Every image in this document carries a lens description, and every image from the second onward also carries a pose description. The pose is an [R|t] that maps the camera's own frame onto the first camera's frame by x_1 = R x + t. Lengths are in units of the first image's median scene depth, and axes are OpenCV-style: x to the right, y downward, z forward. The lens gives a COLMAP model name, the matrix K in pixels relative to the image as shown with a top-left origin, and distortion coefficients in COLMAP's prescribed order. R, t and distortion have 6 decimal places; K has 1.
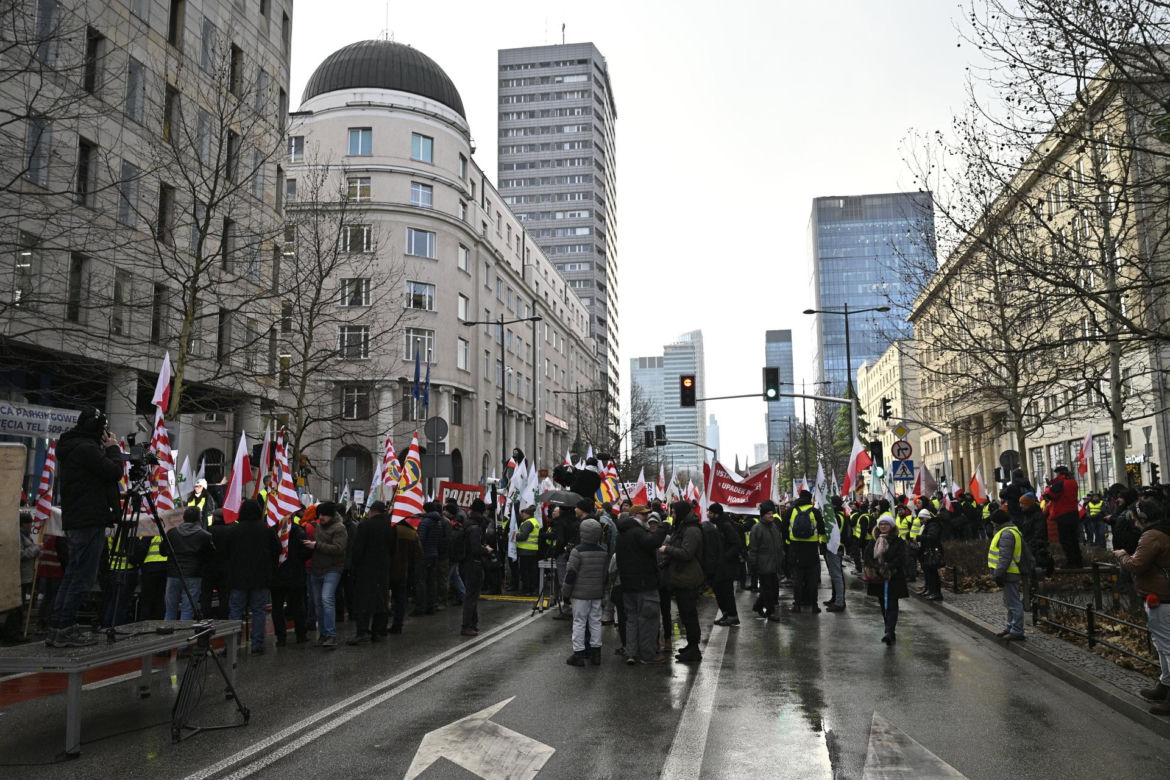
lens RADIAL K [[854.6, 0, 585.0], [0, 854.6, 390.0], [0, 0, 1]] dist [-0.003440, -0.000825]
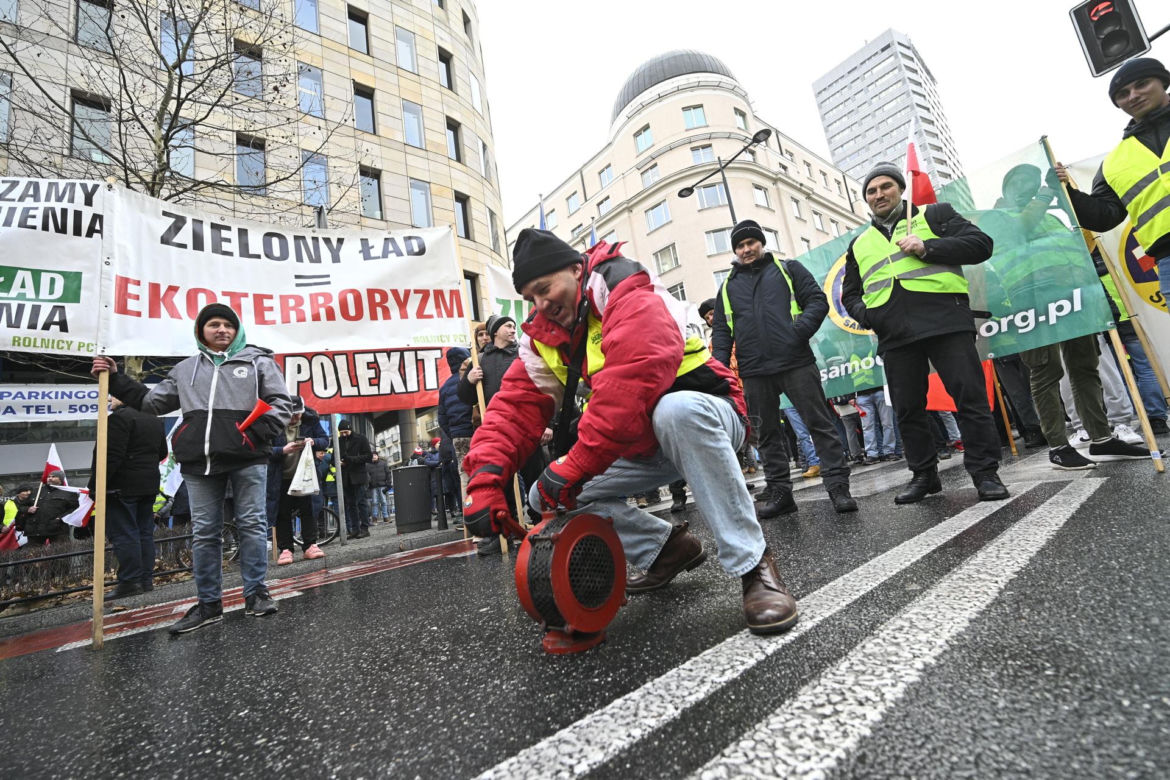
lens RADIAL K [[473.8, 0, 585.0], [0, 473.8, 390.0], [0, 0, 1]] dist [-0.003237, -0.000176]
pose [[0.732093, -0.216172, -0.645995, 0.012500], [0.226912, 0.971542, -0.067957, 0.032989], [0.642301, -0.096833, 0.760311, 0.176945]]
